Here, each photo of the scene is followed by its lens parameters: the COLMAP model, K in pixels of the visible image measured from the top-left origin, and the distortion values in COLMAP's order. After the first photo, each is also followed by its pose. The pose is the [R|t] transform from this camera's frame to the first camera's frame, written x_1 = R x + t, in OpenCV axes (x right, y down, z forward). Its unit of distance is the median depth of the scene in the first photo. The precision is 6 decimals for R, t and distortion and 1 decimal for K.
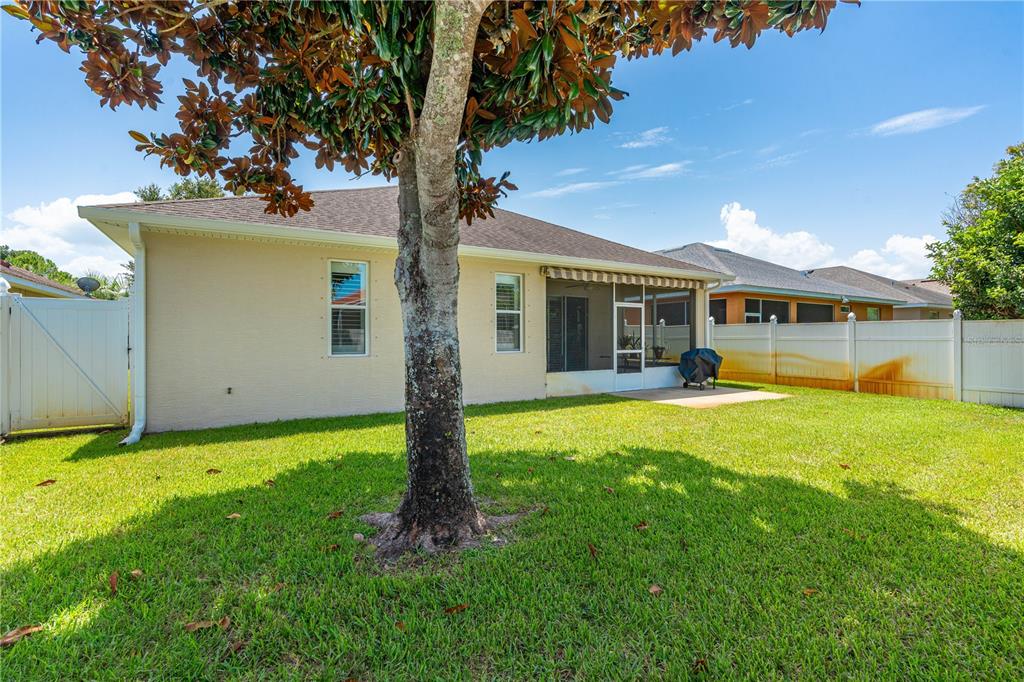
lens RADIAL K [[463.8, 0, 511.8], [0, 463.8, 339.2], [0, 0, 1]] dist [-0.001588, 0.000495]
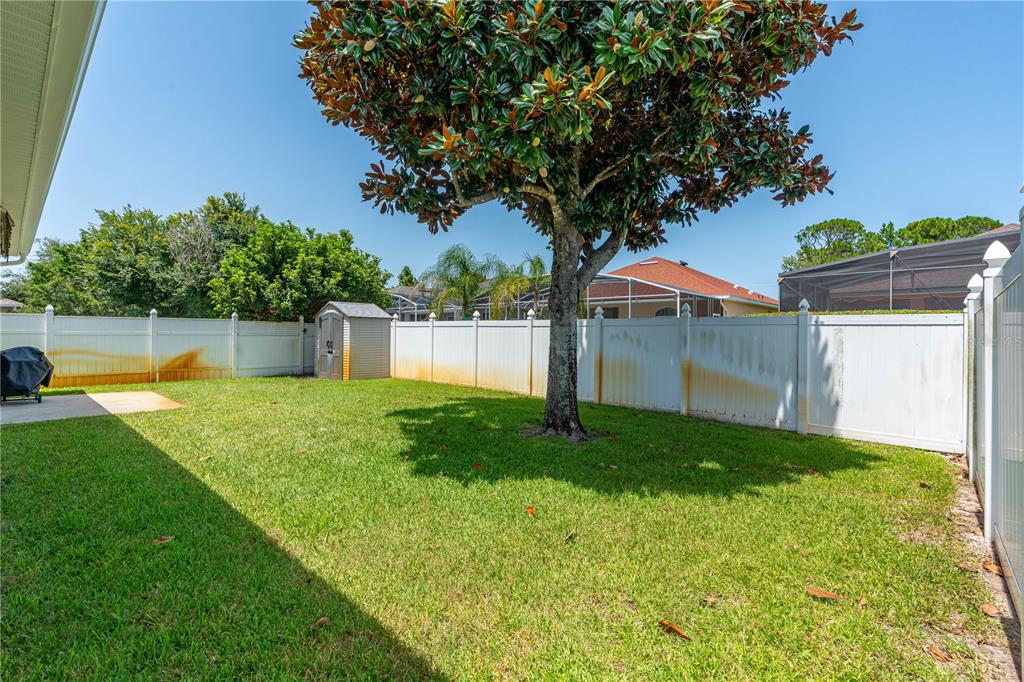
lens RADIAL K [[463.8, 0, 507.4], [0, 463.8, 335.0], [0, 0, 1]] dist [-0.001588, 0.000495]
pose [[-0.290712, -0.011465, 0.956742, -0.557027], [-0.004498, 0.999934, 0.010616, -0.012778], [-0.956800, -0.001217, -0.290744, 0.548450]]
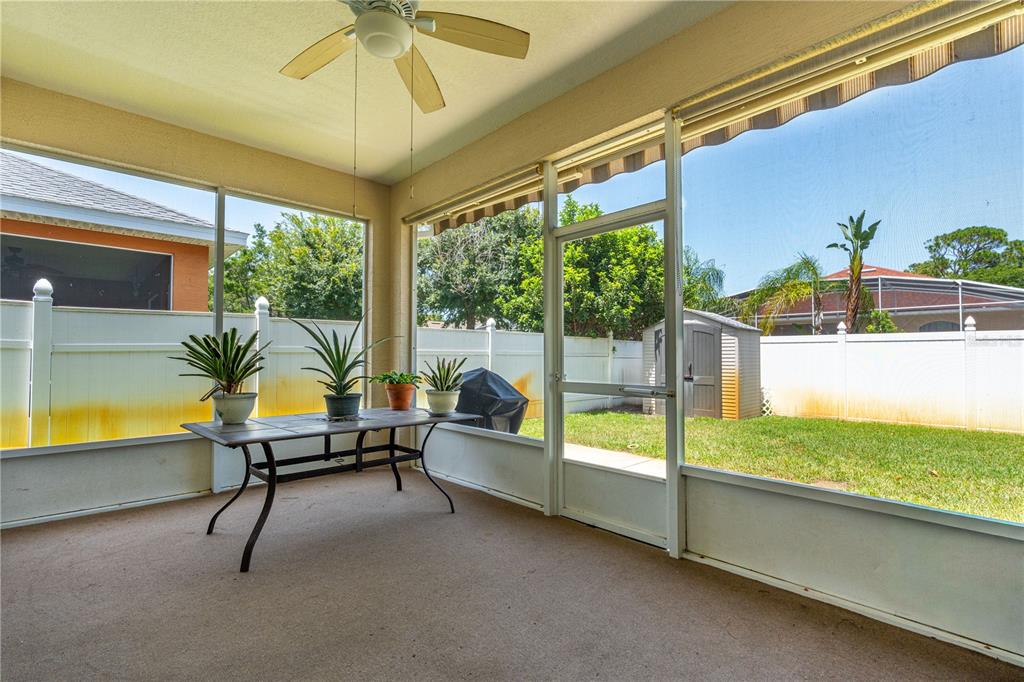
lens RADIAL K [[463.8, 0, 516.6], [0, 463.8, 343.3], [0, 0, 1]] dist [-0.001588, 0.000495]
pose [[-0.228452, 0.021017, 0.973328, -0.019028], [0.000828, 0.999771, -0.021394, -0.000325], [-0.973555, -0.004082, -0.228417, 1.179639]]
